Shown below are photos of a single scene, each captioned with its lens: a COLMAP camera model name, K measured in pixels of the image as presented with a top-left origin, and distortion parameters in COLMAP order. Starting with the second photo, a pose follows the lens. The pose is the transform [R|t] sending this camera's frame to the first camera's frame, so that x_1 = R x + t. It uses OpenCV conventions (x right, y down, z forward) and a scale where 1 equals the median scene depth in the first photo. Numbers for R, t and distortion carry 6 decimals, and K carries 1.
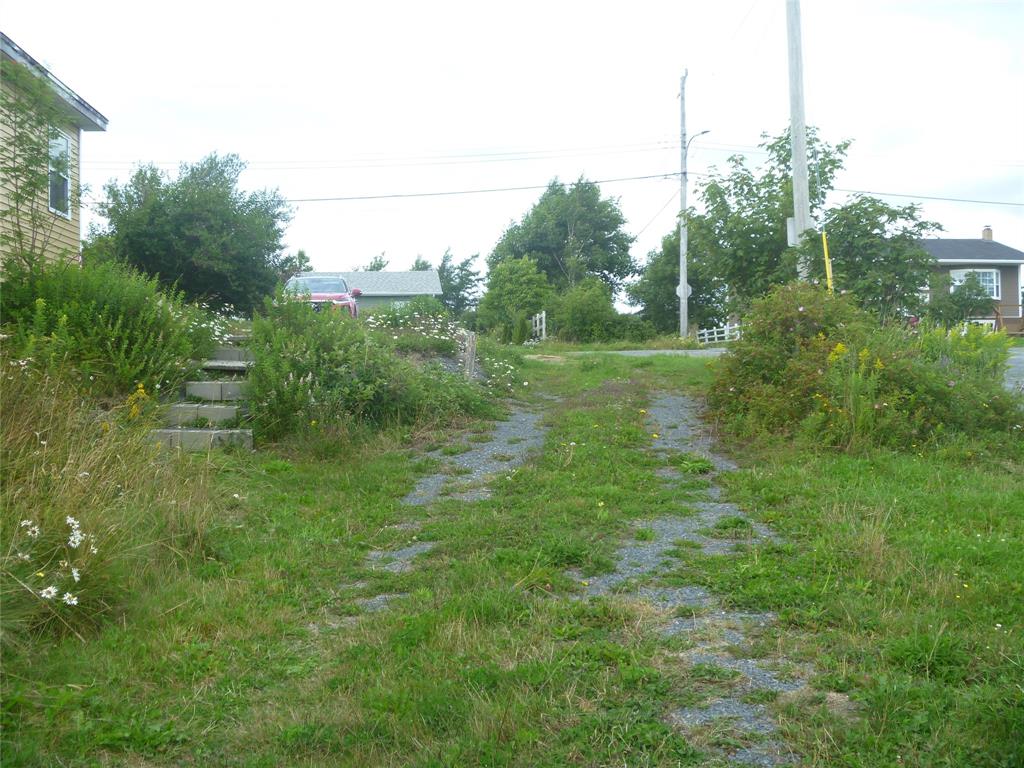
lens RADIAL K [[1049.3, 0, 512.0], [0, 1049.3, 384.0], [0, 0, 1]] dist [-0.090003, 0.016735]
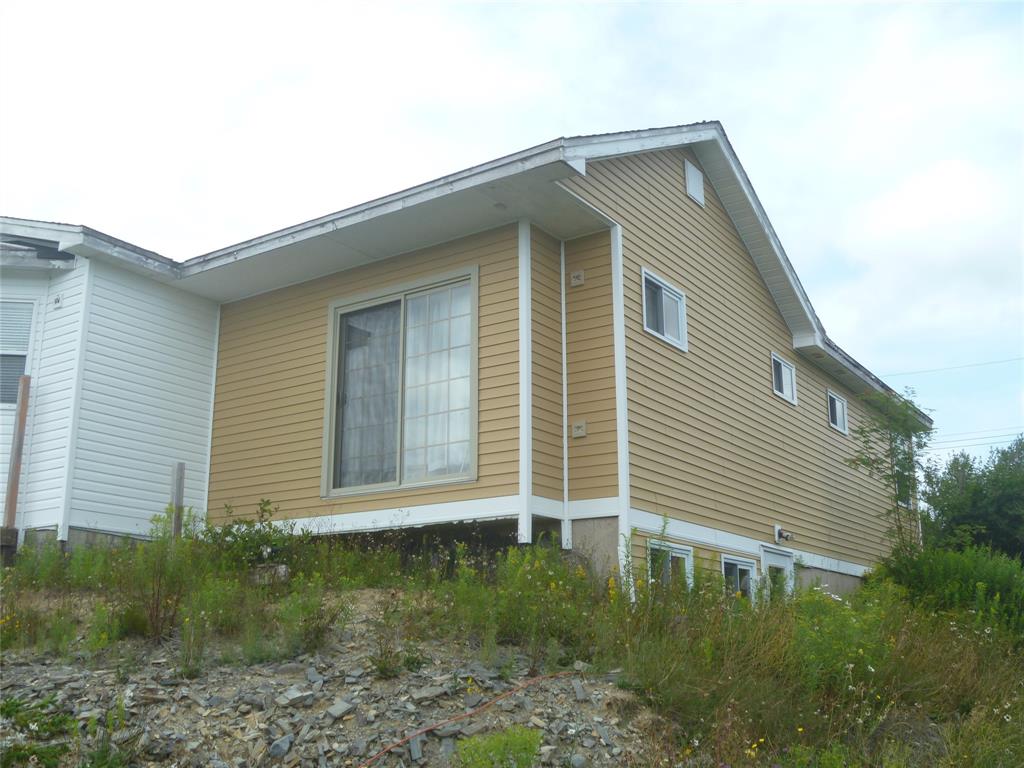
lens RADIAL K [[1049.3, 0, 512.0], [0, 1049.3, 384.0], [0, 0, 1]] dist [-0.090003, 0.016735]
pose [[0.769876, -0.143627, -0.621822, -0.024866], [-0.021661, 0.967905, -0.250382, 0.005505], [0.637826, 0.206232, 0.742055, -0.163737]]
